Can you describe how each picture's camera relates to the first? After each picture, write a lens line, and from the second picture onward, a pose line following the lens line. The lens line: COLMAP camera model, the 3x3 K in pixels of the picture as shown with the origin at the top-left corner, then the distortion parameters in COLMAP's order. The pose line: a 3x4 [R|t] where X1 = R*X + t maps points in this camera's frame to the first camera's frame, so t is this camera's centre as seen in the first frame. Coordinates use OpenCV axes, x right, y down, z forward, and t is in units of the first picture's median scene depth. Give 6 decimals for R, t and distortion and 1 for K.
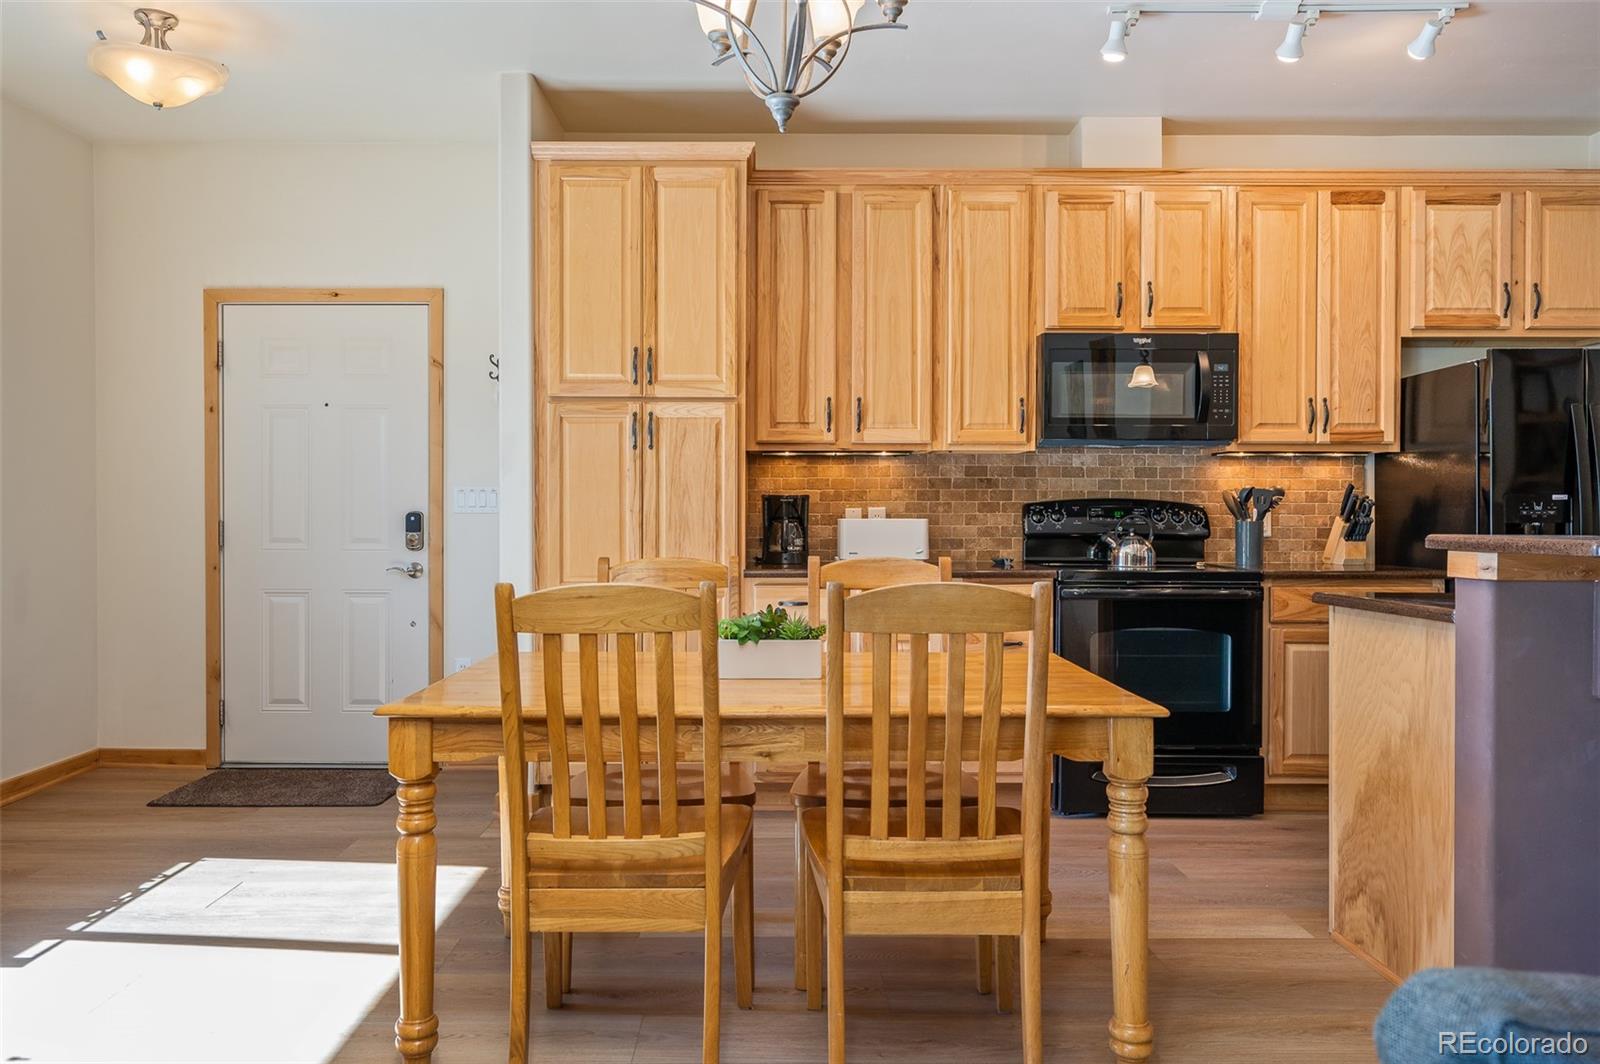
lens RADIAL K [[1121.6, 0, 791.9], [0, 1121.6, 519.7], [0, 0, 1]] dist [0.002043, -0.001021]
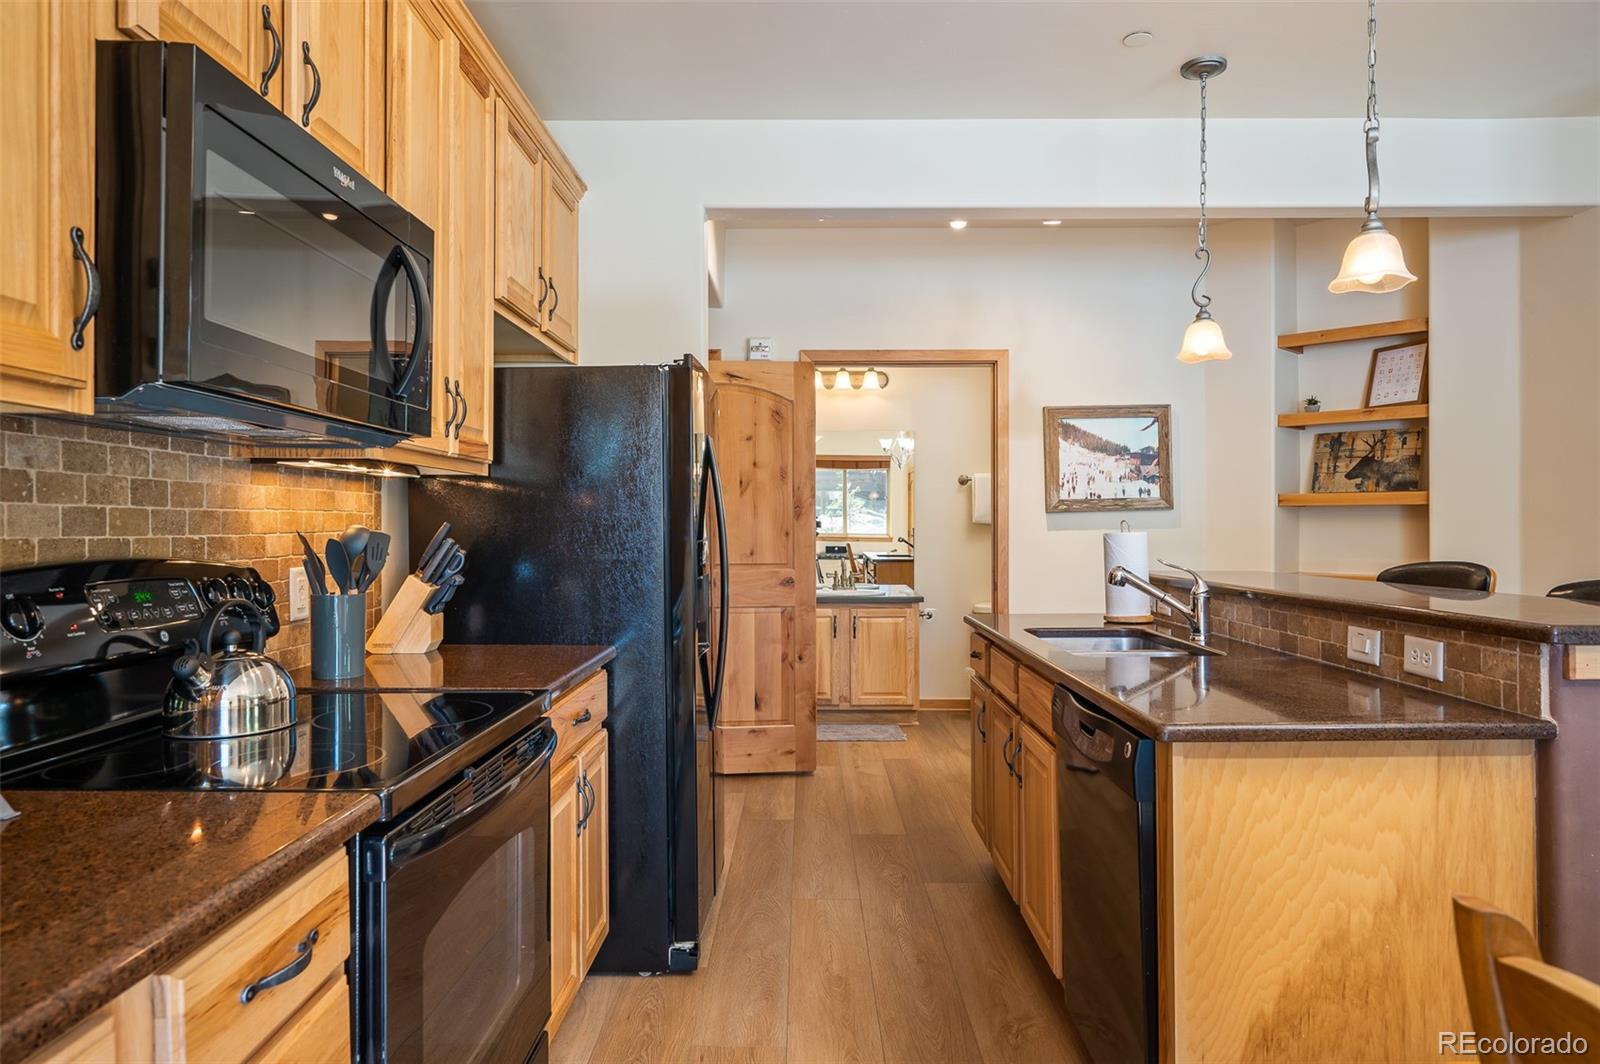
lens RADIAL K [[972.3, 0, 795.7], [0, 972.3, 530.6], [0, 0, 1]] dist [0.003761, 0.000876]
pose [[0.017636, -0.007181, 0.999819, -0.043917], [0.007651, 0.999946, 0.007047, -0.030975], [-0.999815, 0.007525, 0.017690, 0.815194]]
